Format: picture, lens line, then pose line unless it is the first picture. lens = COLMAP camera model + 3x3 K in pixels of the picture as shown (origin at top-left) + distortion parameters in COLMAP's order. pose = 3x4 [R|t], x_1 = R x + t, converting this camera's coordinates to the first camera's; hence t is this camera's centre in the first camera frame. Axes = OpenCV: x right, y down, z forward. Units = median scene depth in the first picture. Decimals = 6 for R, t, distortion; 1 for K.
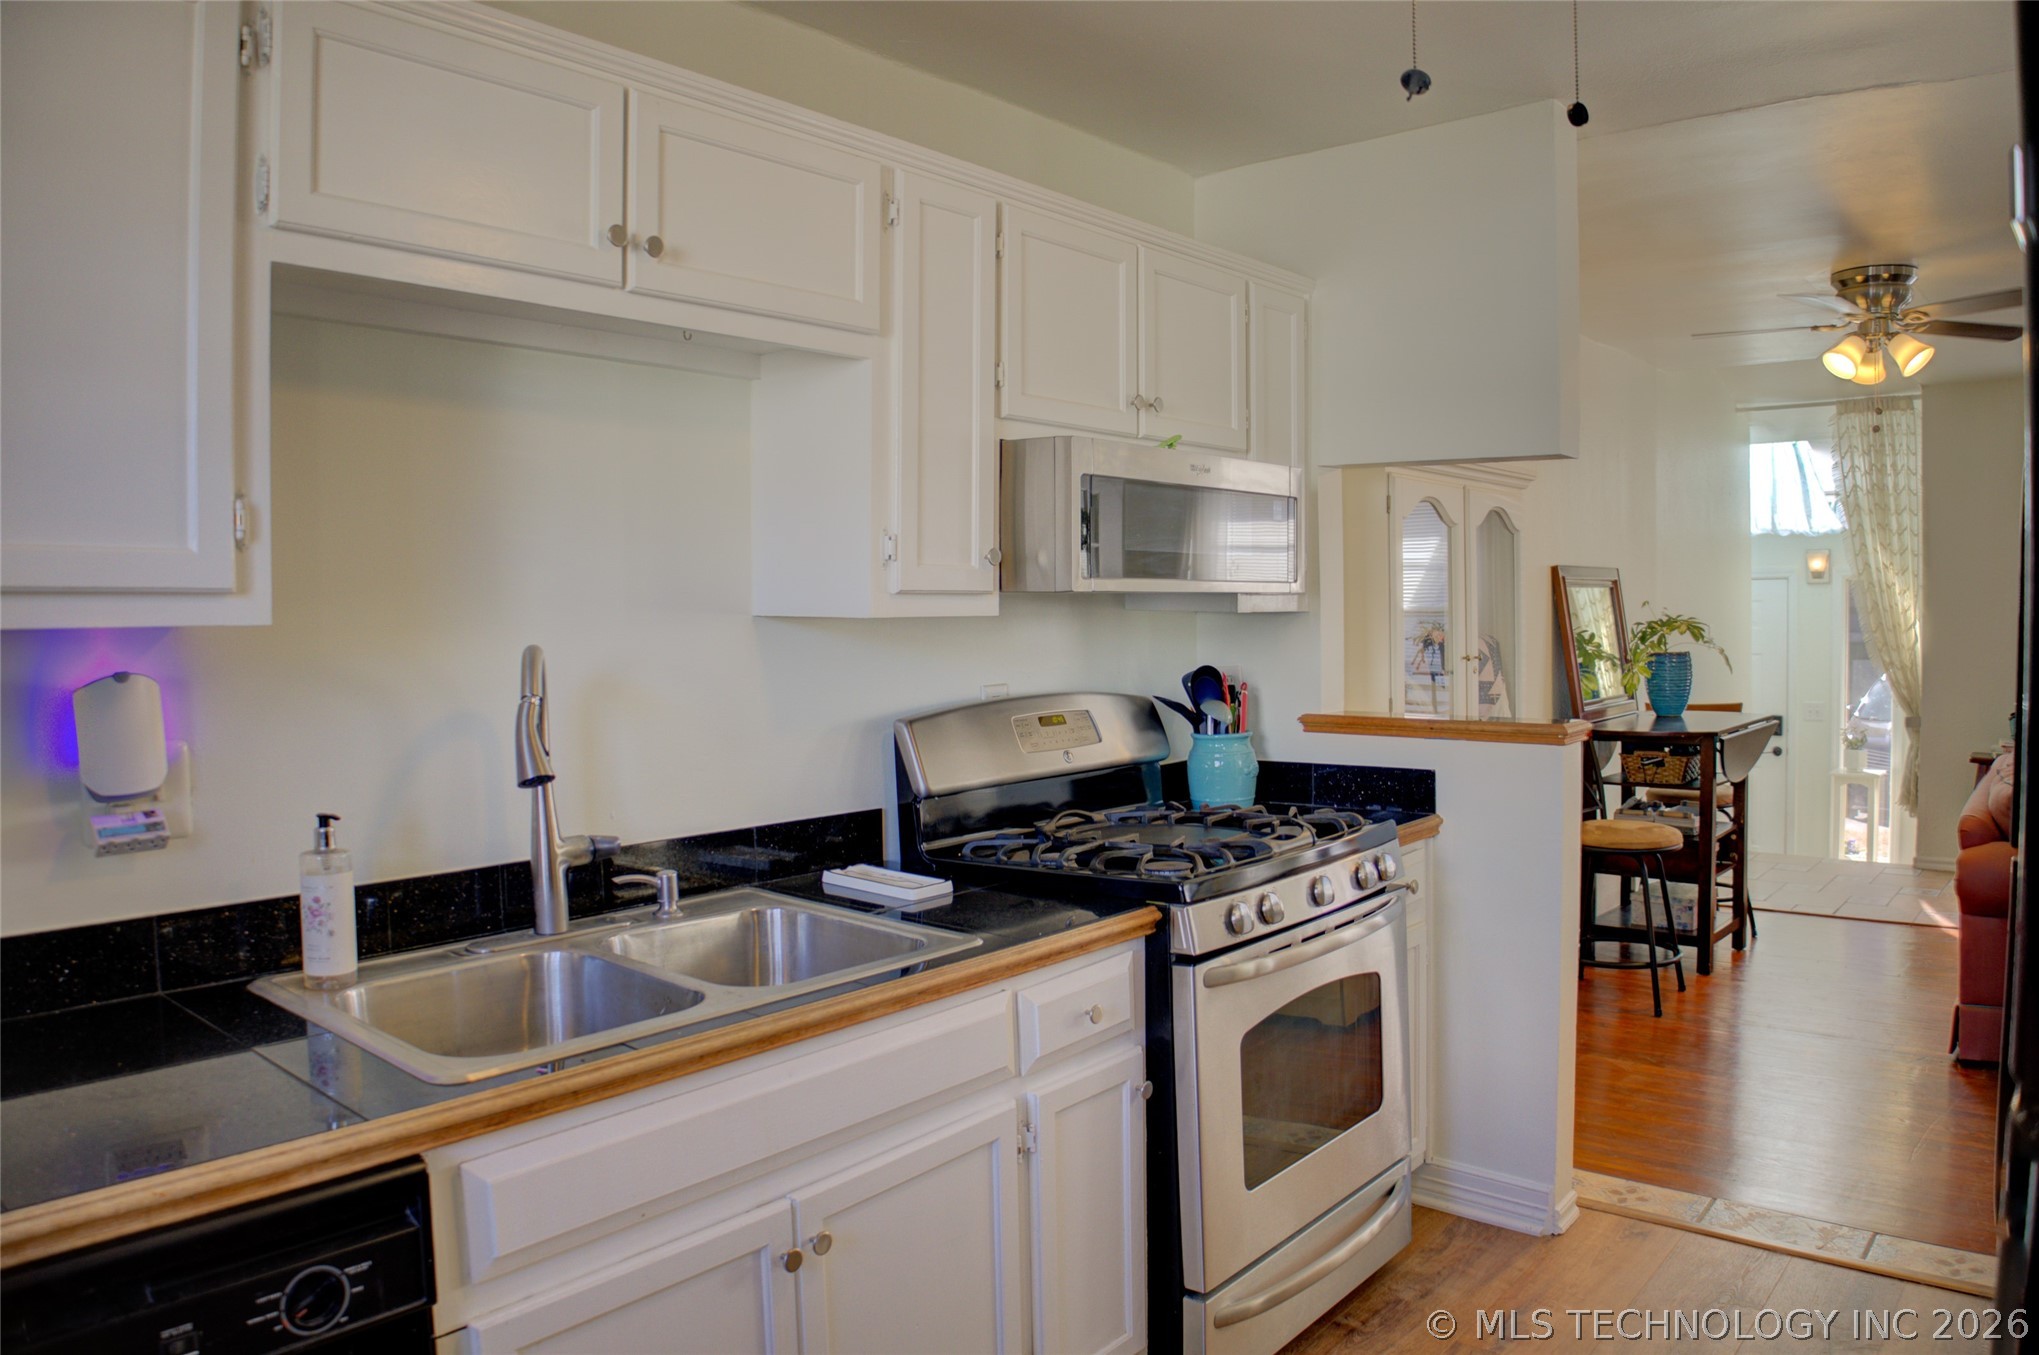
lens RADIAL K [[1405.1, 0, 1019.5], [0, 1405.1, 677.5], [0, 0, 1]] dist [-0.094582, 0.002071]
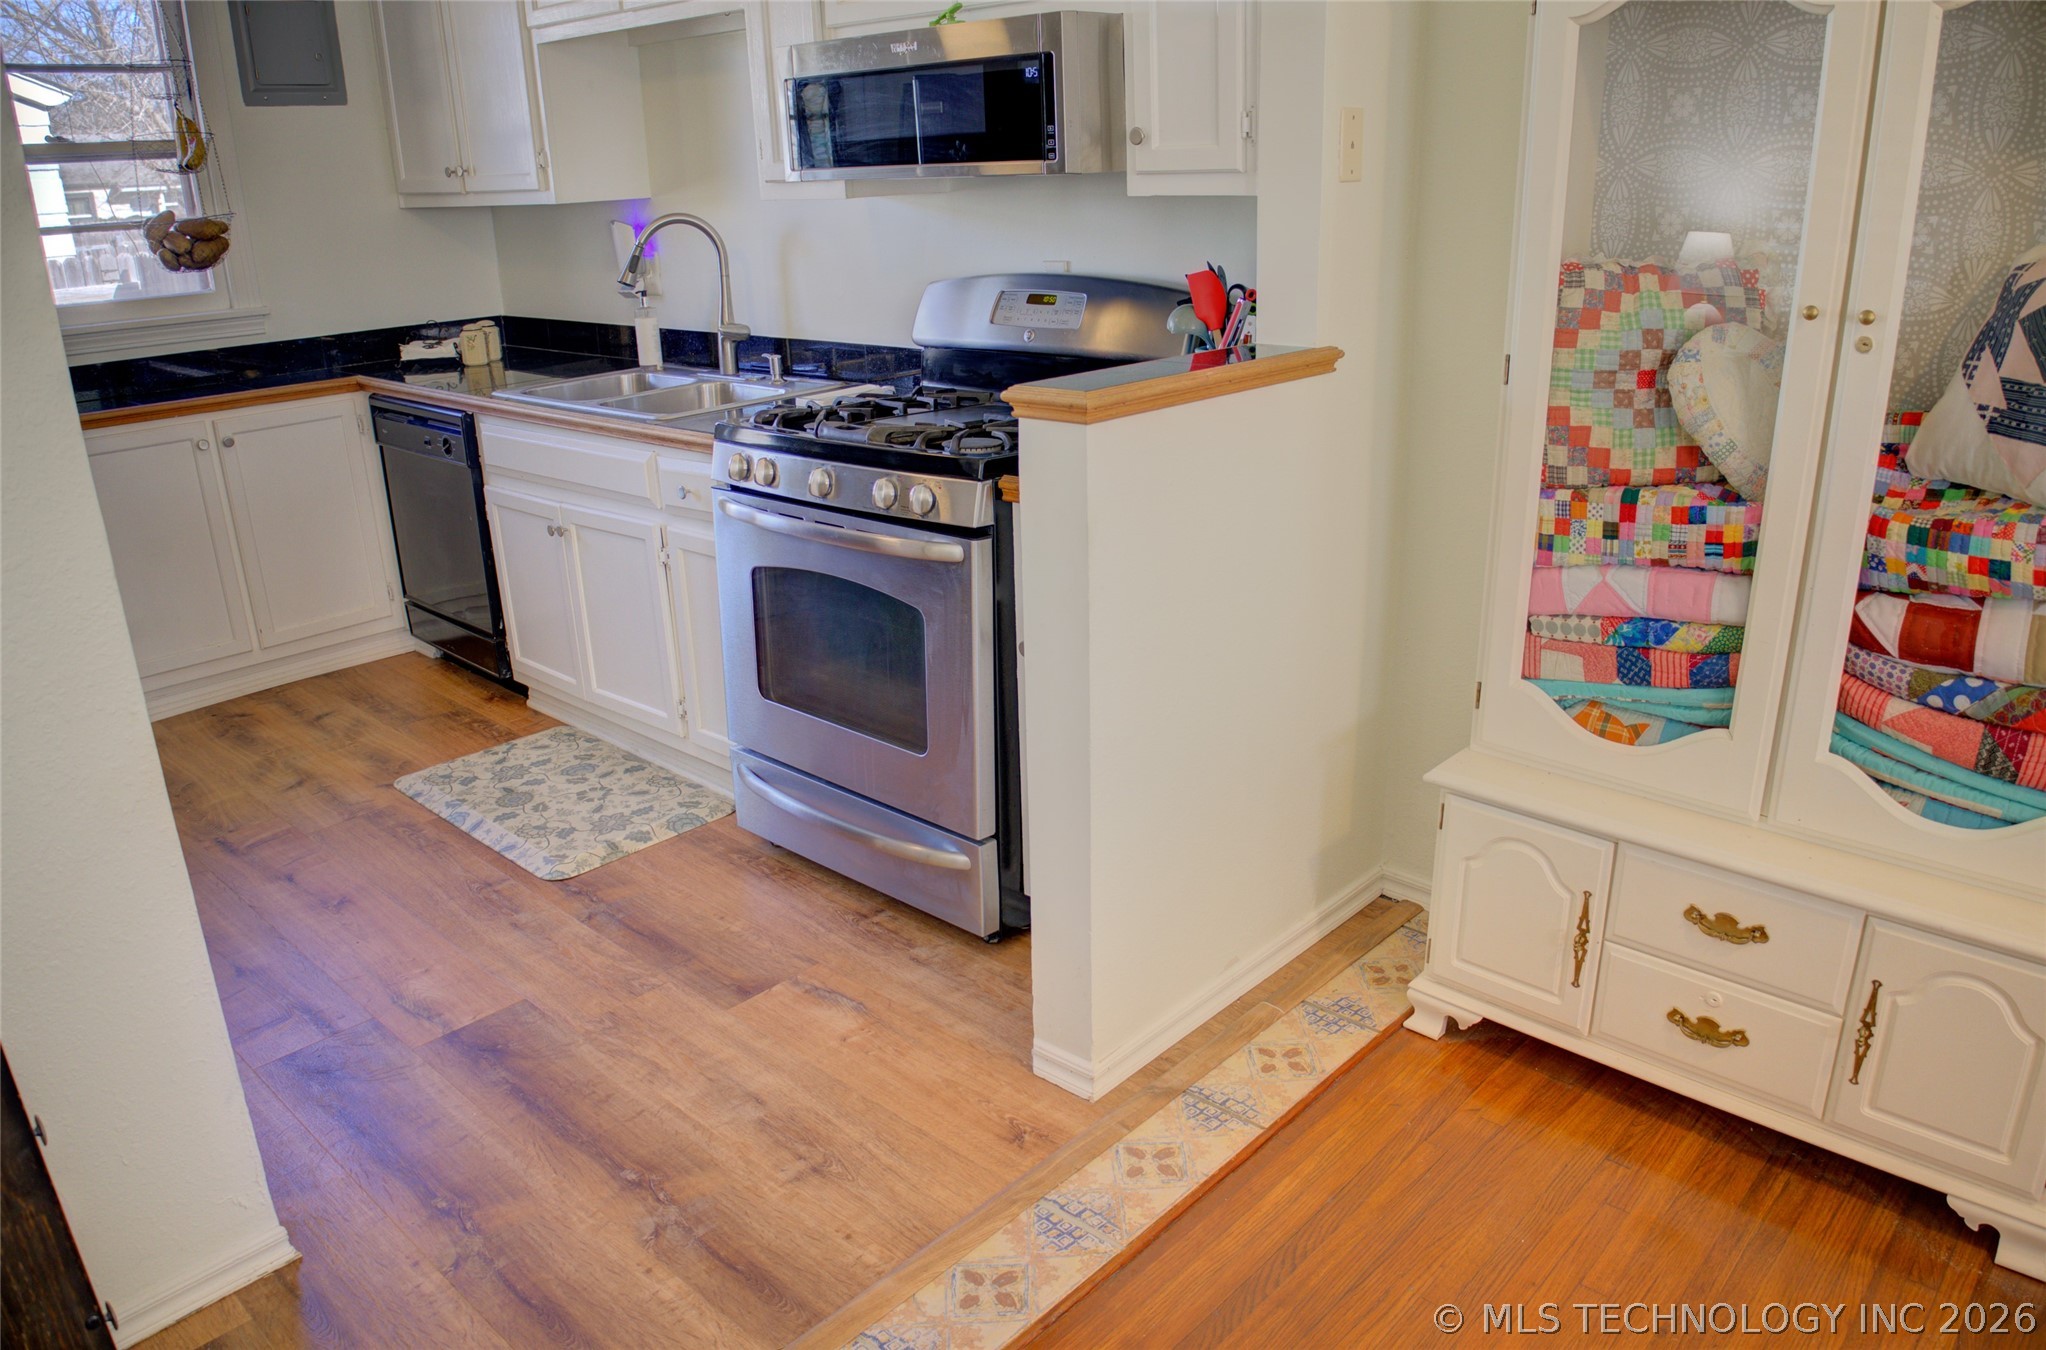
lens RADIAL K [[1431.8, 0, 1023.0], [0, 1431.8, 675.0], [0, 0, 1]] dist [-0.092639, 0.000079]
pose [[-0.038091, 0.346528, -0.937266, 1.567807], [-0.030563, 0.937104, 0.347710, -0.108779], [0.998807, 0.041890, -0.025104, 1.480698]]
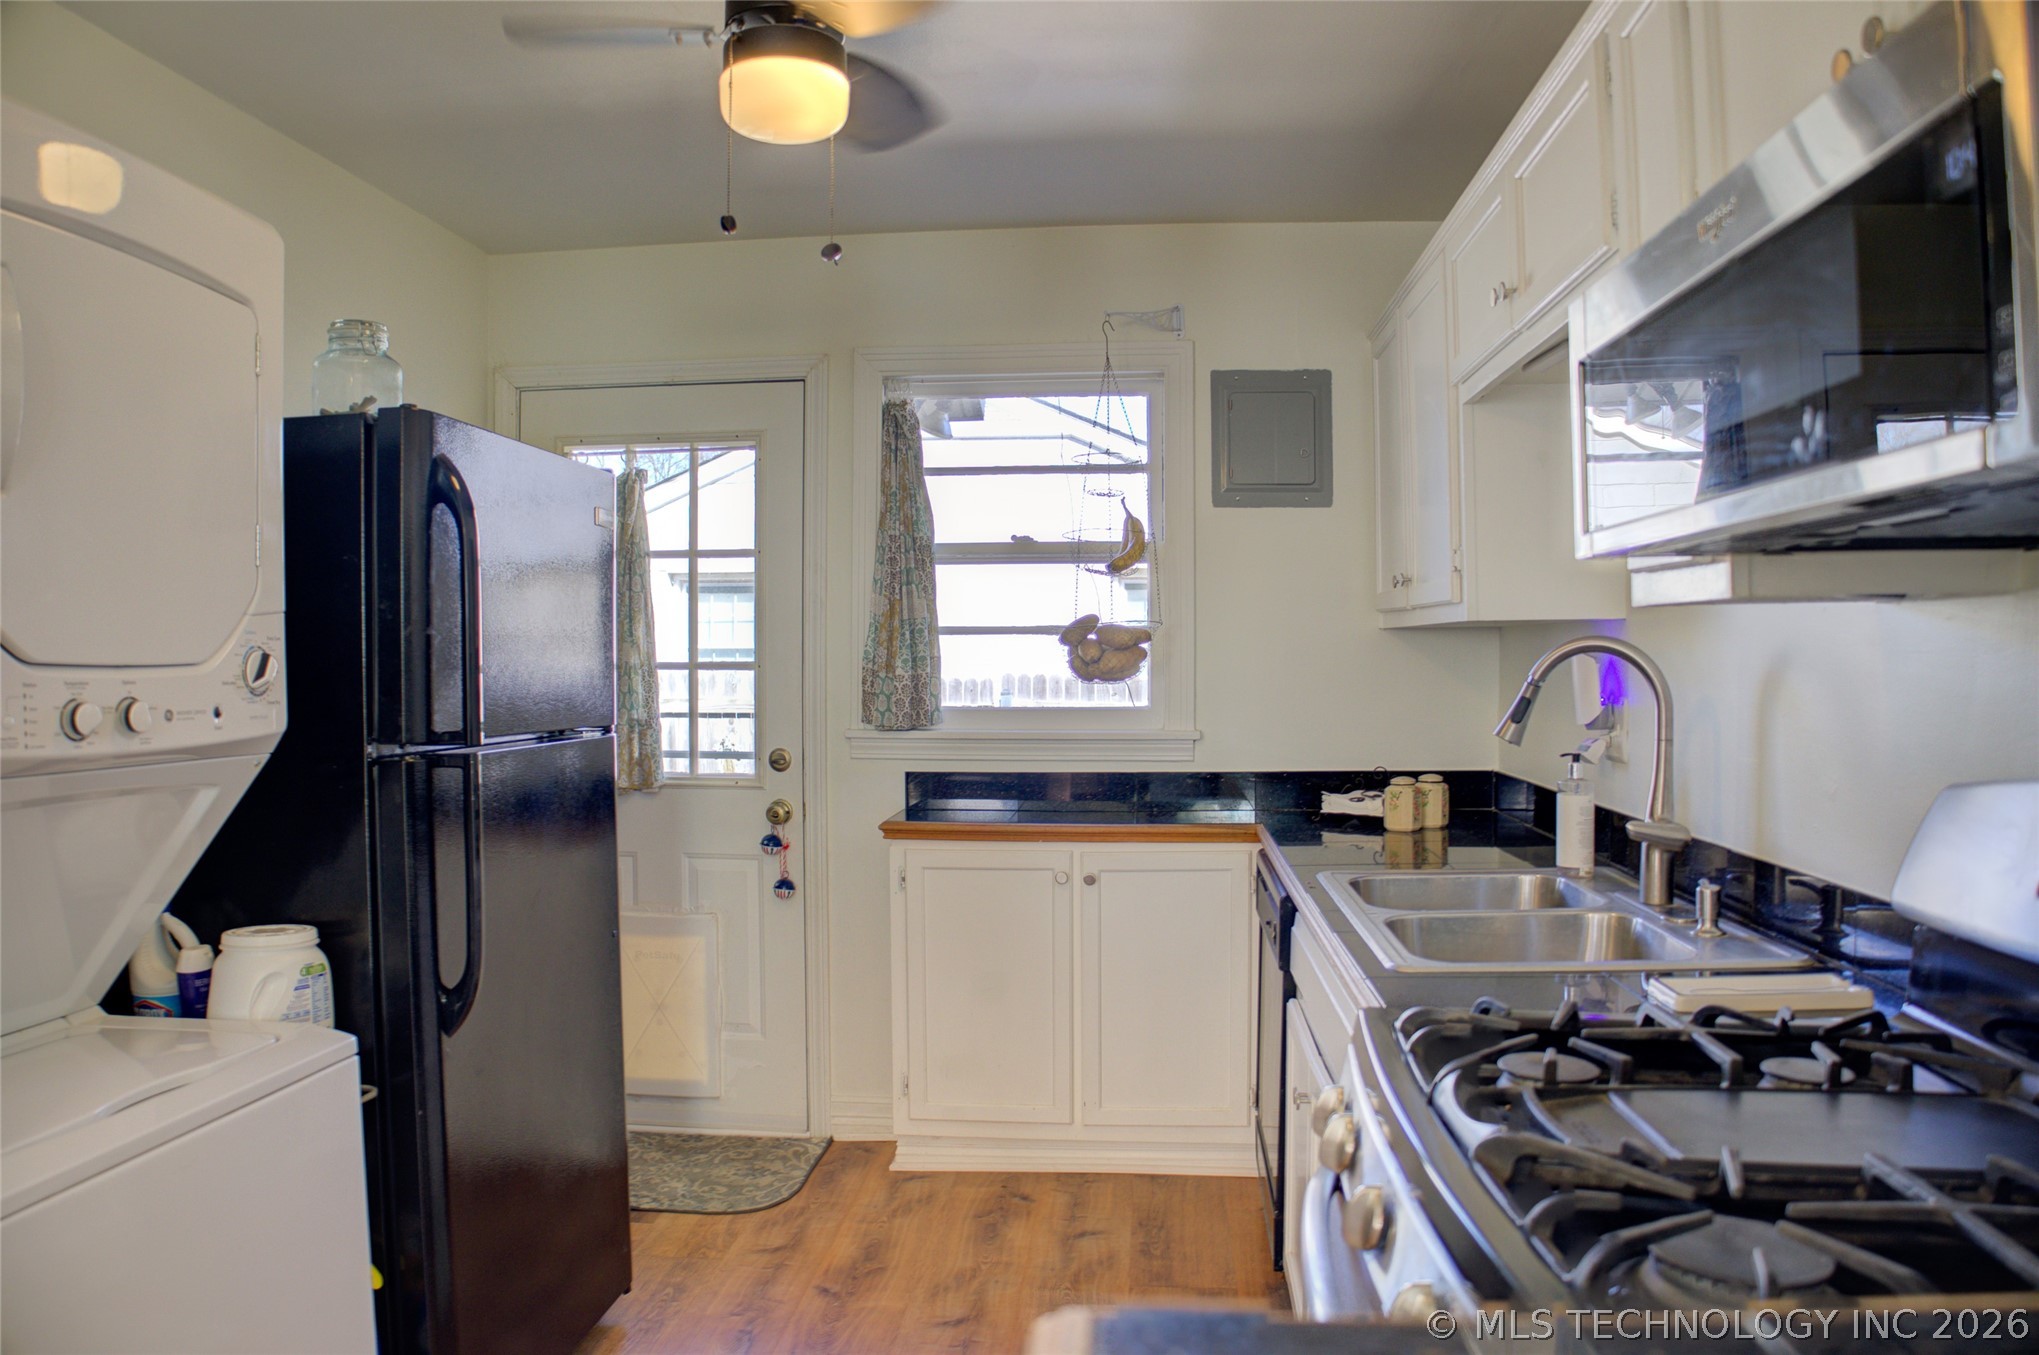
lens RADIAL K [[1386.0, 0, 1019.5], [0, 1386.0, 677.5], [0, 0, 1]] dist [-0.173926, 0.000479]
pose [[-0.814283, 0.027170, -0.579832, 0.669045], [-0.015371, 0.997544, 0.068329, -0.055528], [0.580264, 0.064552, -0.811866, 1.580154]]
